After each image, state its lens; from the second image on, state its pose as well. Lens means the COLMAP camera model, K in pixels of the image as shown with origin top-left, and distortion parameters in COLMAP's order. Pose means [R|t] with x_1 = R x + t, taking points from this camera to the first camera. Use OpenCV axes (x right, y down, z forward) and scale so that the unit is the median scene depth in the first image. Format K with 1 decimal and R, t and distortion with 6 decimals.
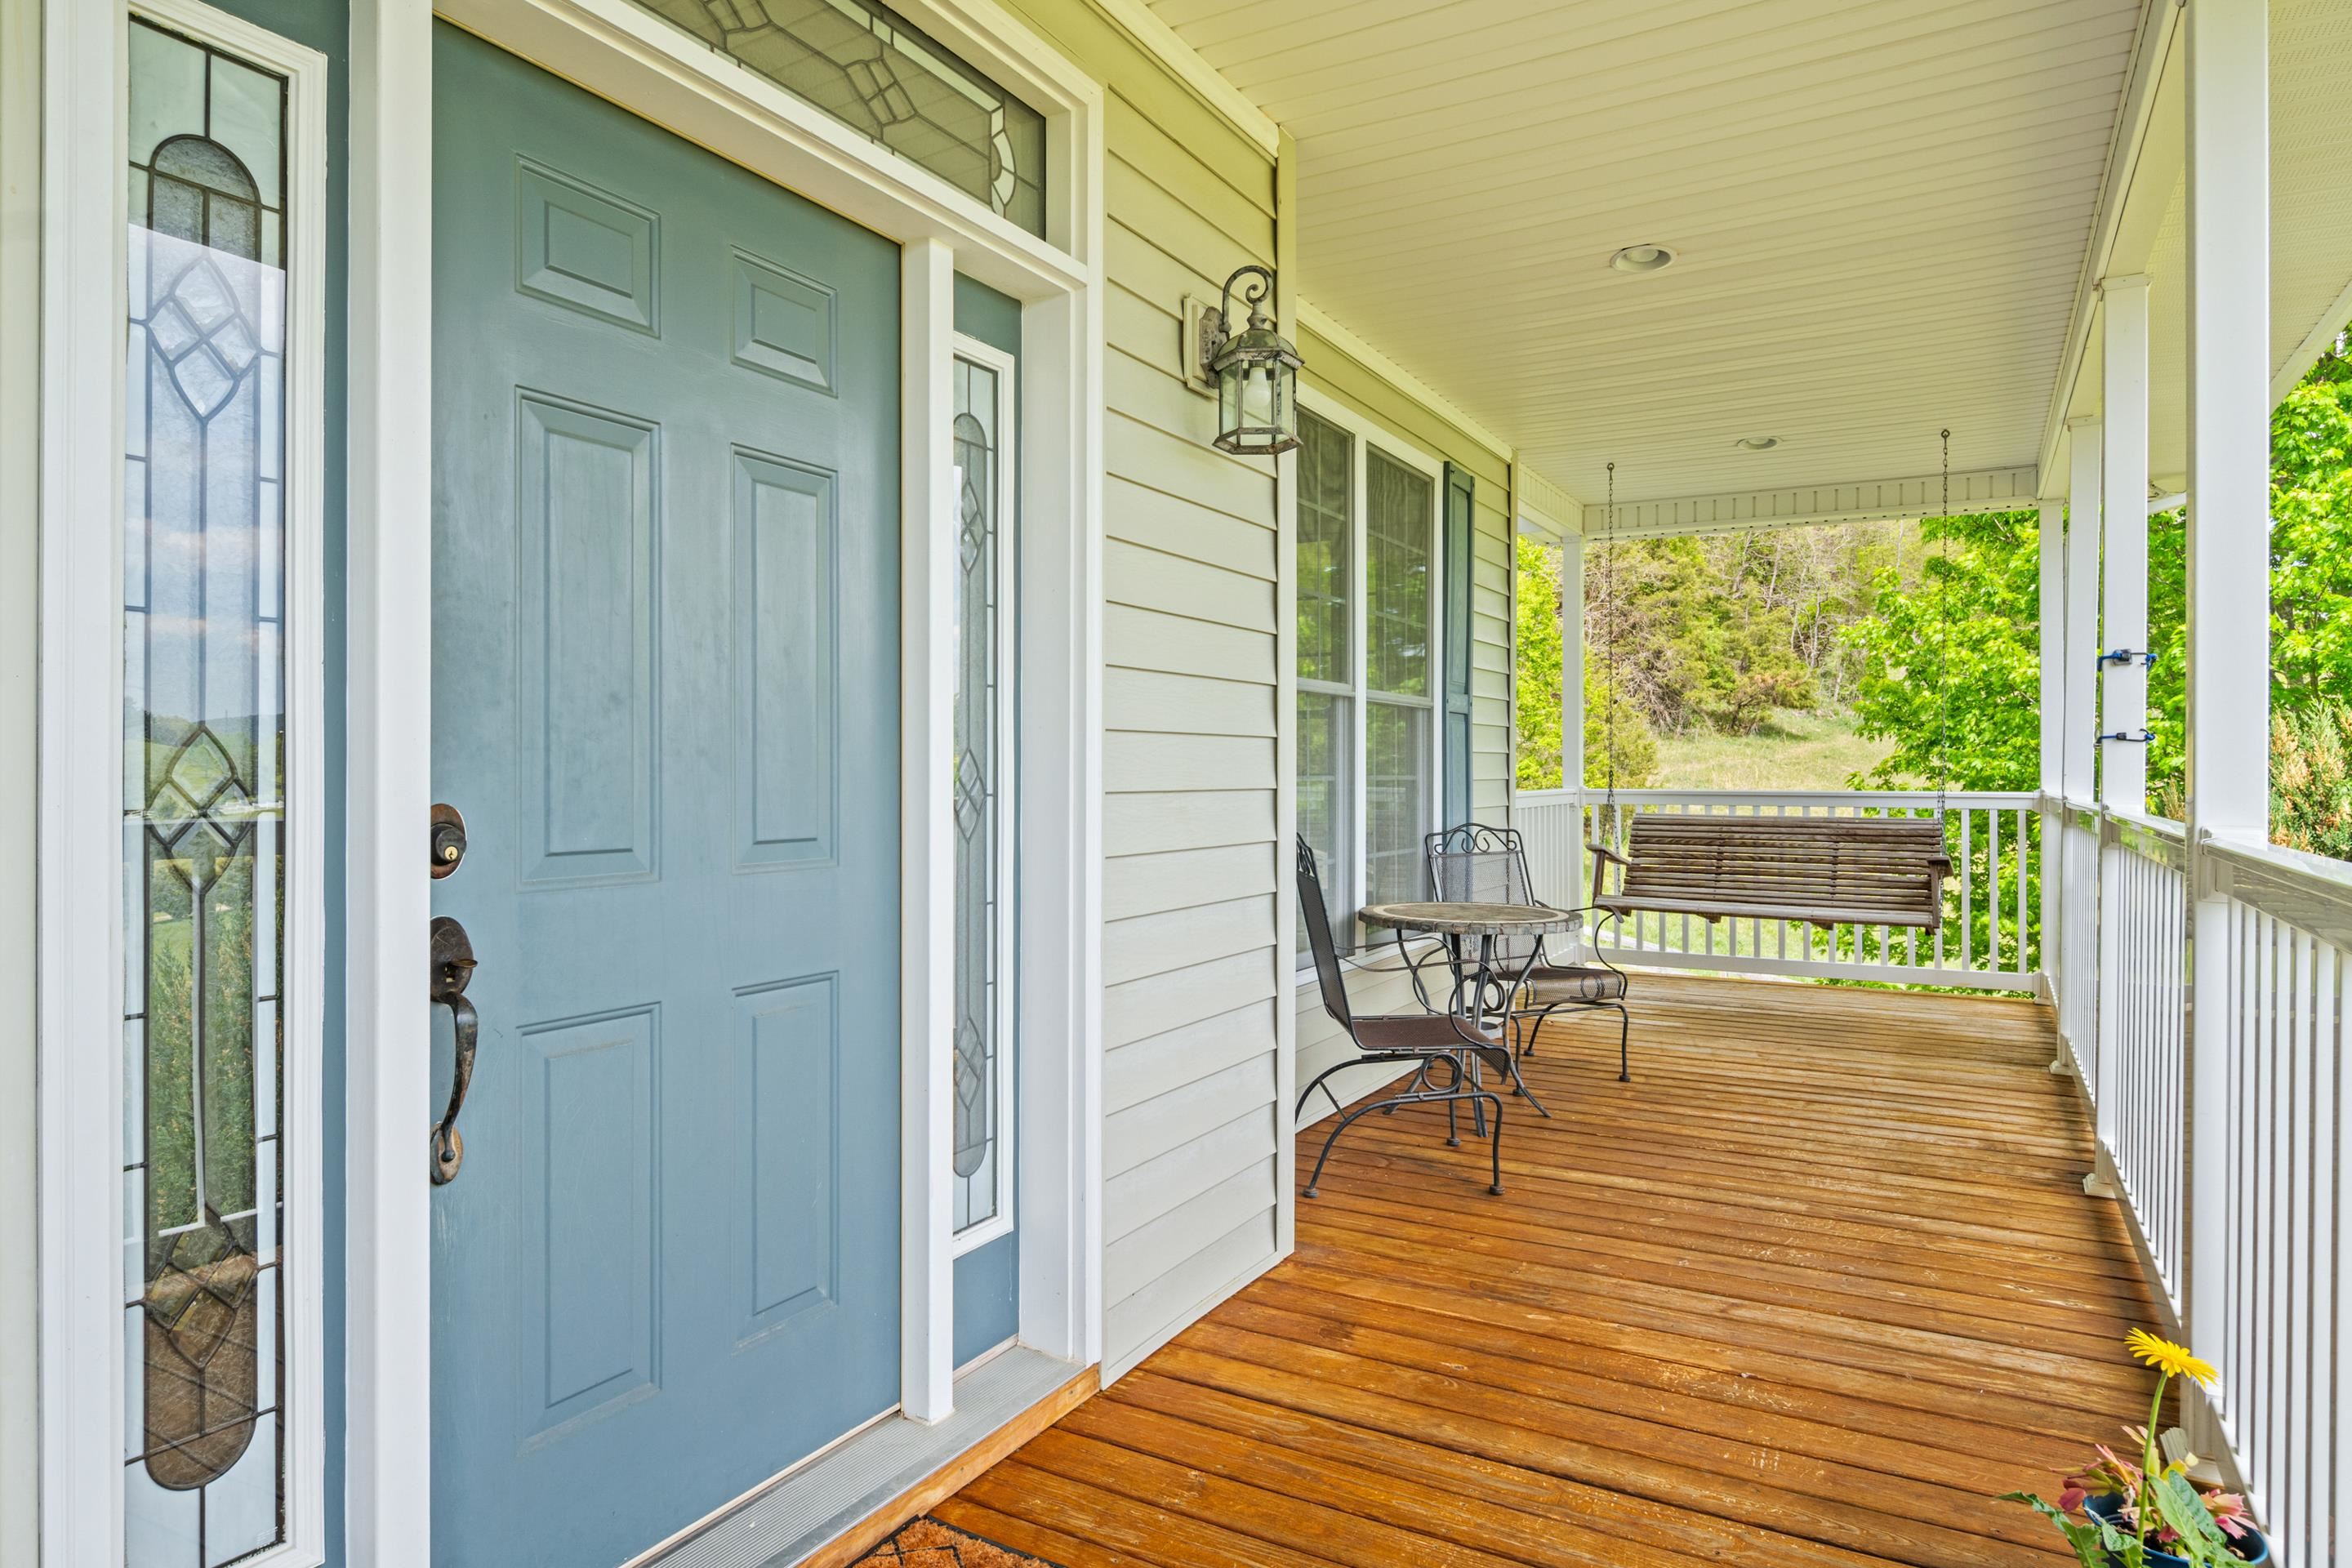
lens RADIAL K [[1392.3, 0, 1163.1], [0, 1392.3, 782.3], [0, 0, 1]] dist [0.002081, -0.005041]
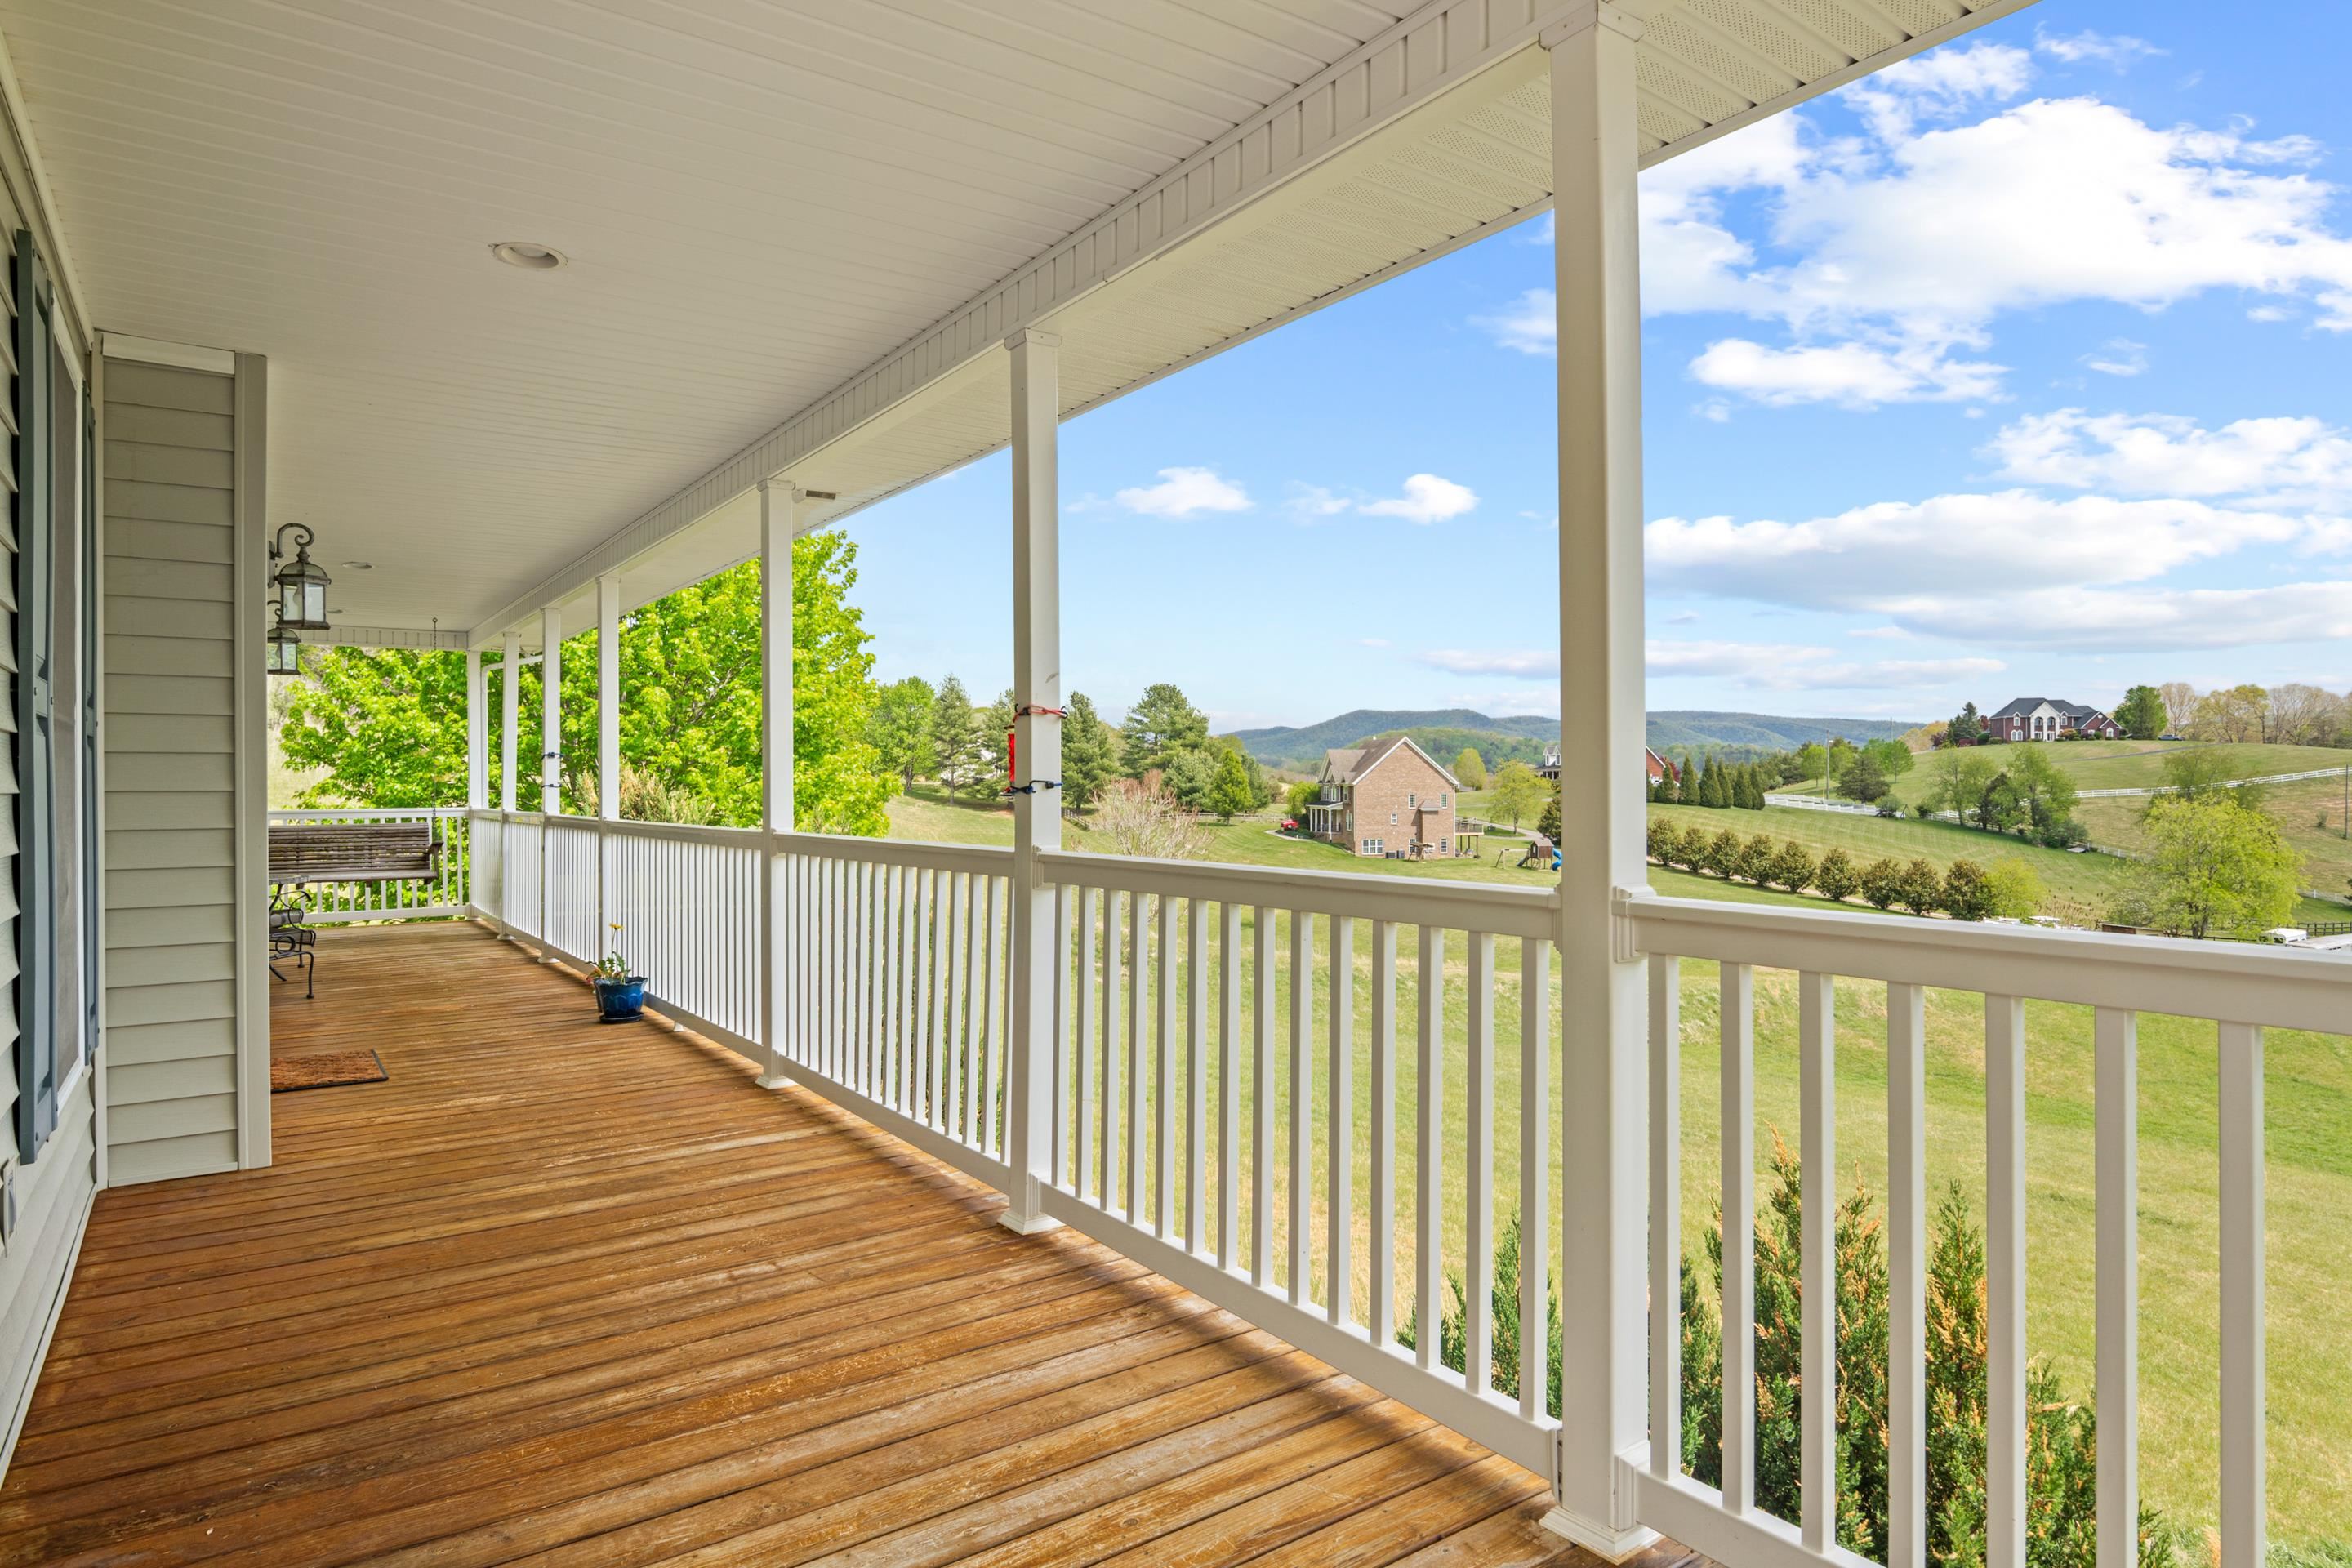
lens RADIAL K [[1332.5, 0, 1179.8], [0, 1332.5, 790.6], [0, 0, 1]] dist [0.000874, -0.000962]
pose [[0.414297, -0.008884, 0.910098, -0.569876], [0.013307, 0.999905, 0.003703, -0.009057], [-0.910044, 0.010577, 0.414376, -0.575373]]
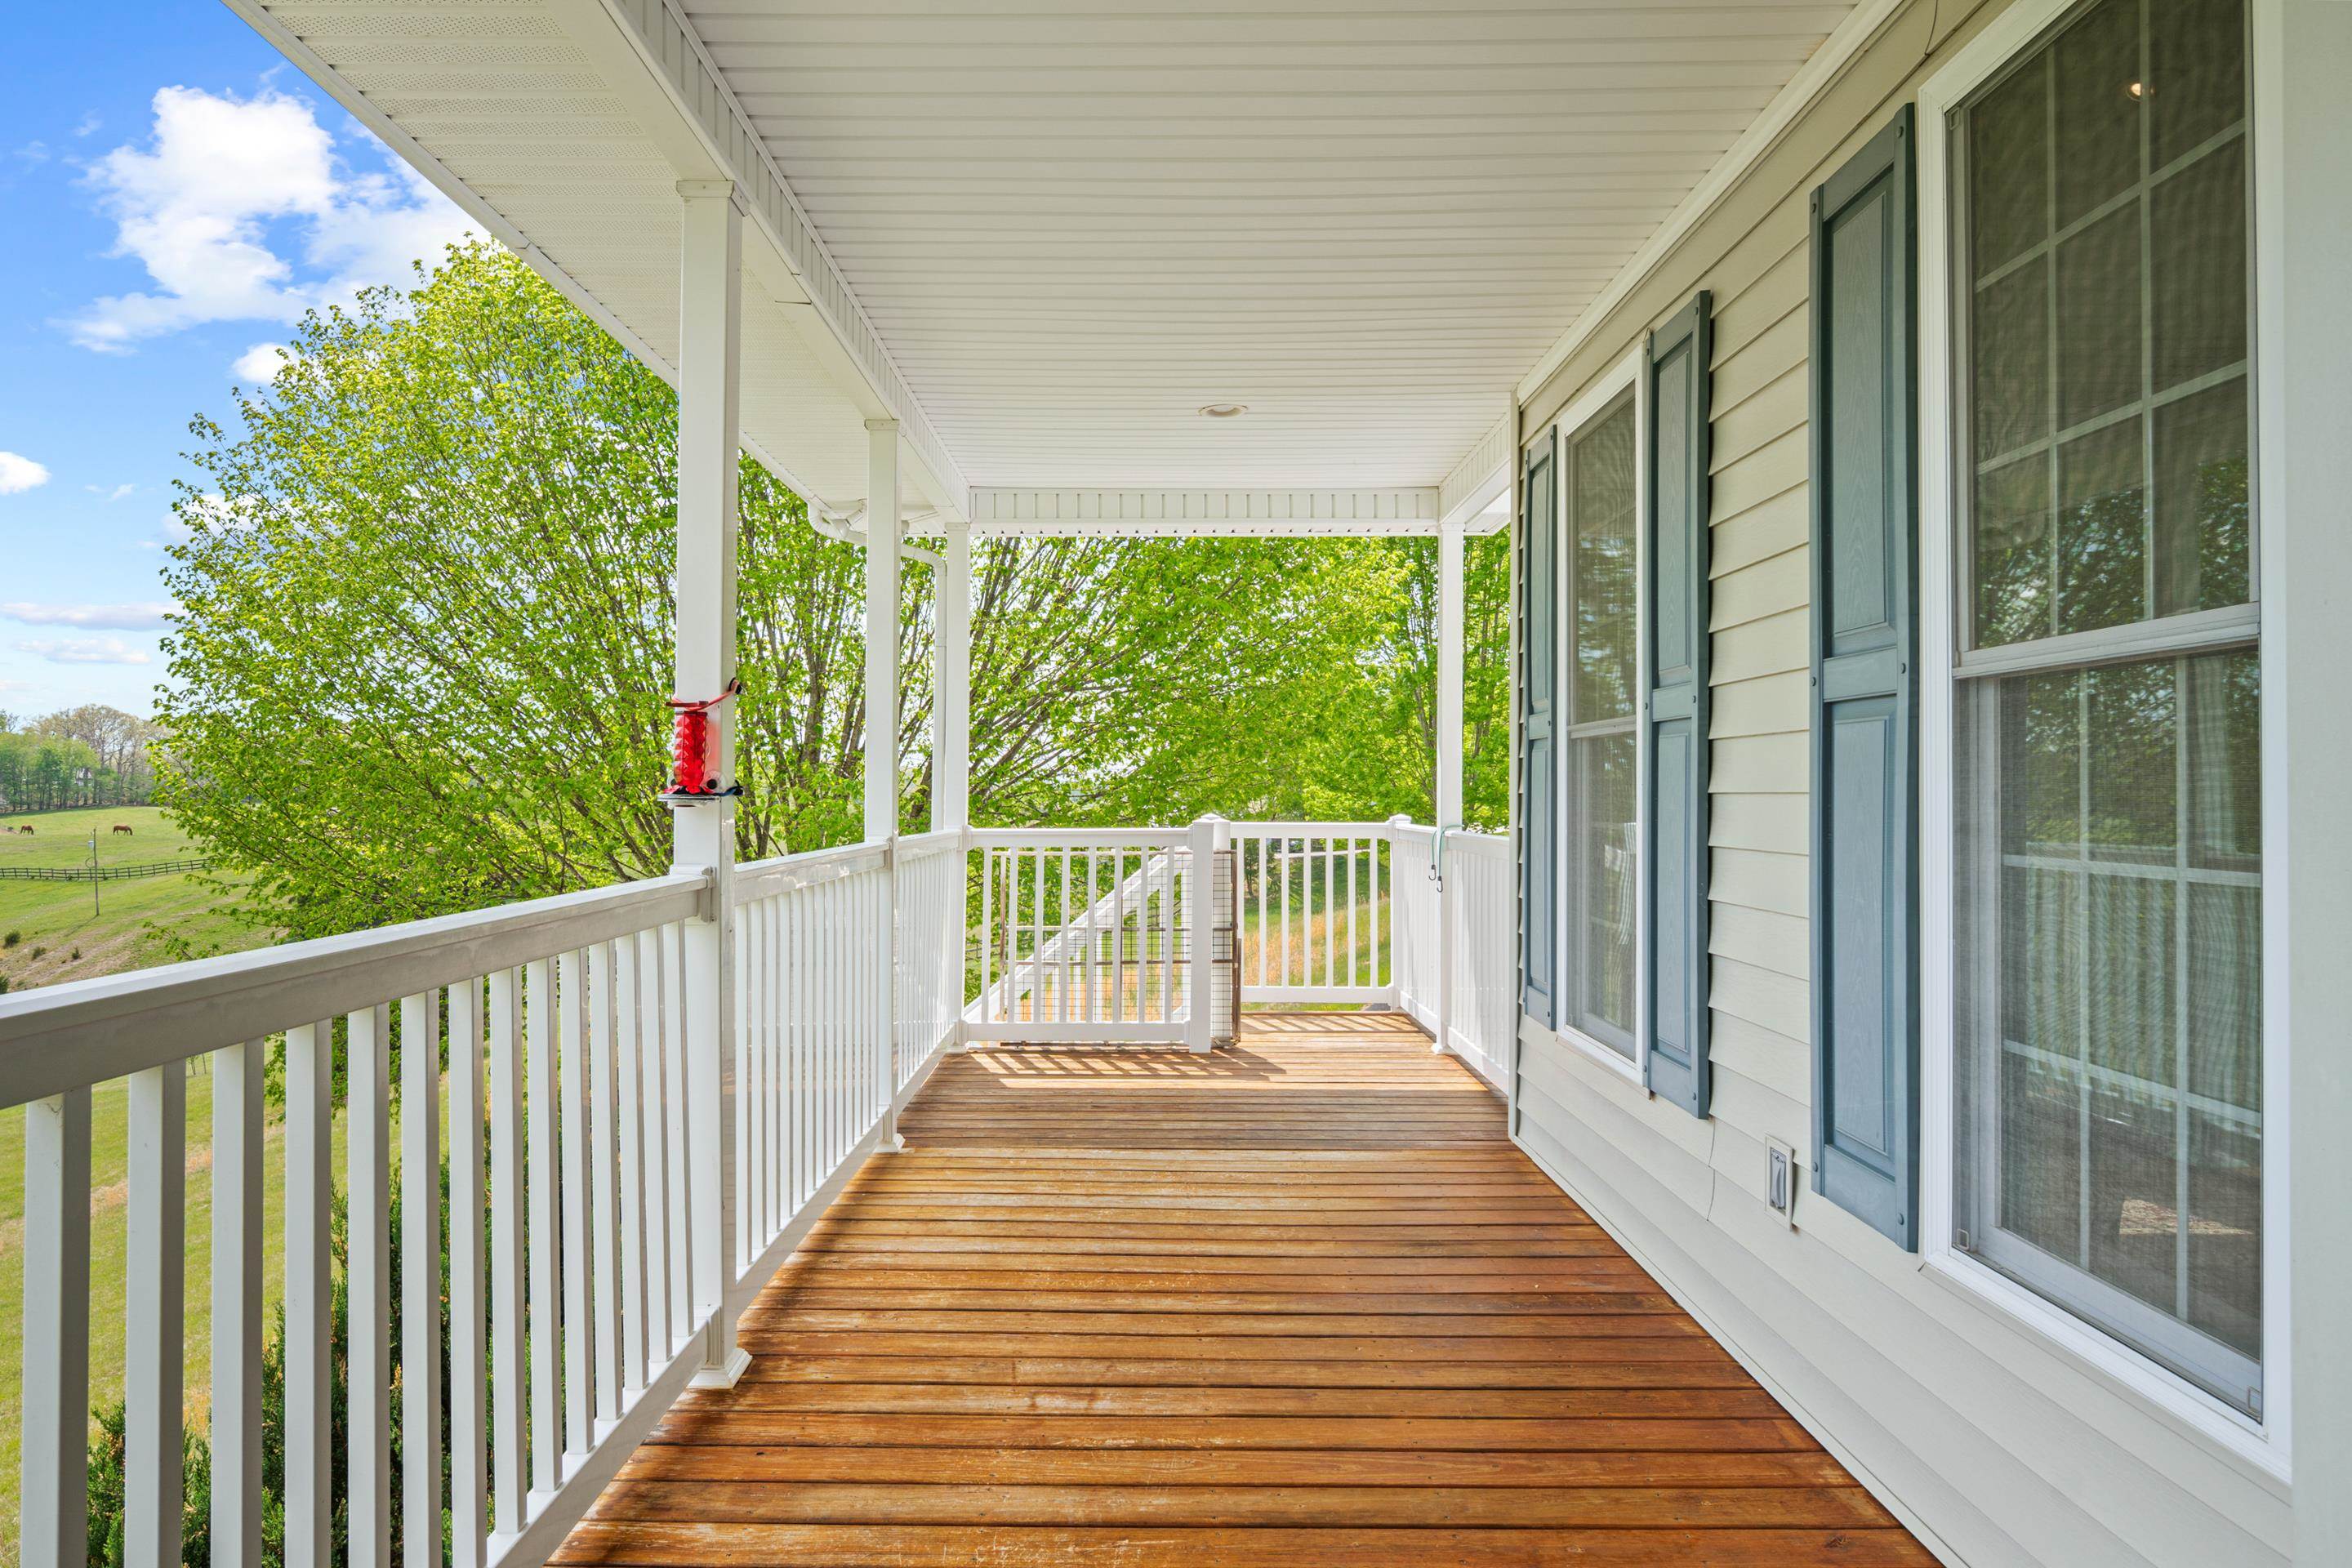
lens RADIAL K [[1392.3, 0, 1163.1], [0, 1392.3, 782.3], [0, 0, 1]] dist [0.002081, -0.005041]
pose [[-0.867138, -0.006251, -0.498029, 2.629521], [-0.007099, 0.999975, -0.000191, -0.014358], [0.498017, 0.003370, -0.867161, 3.505988]]
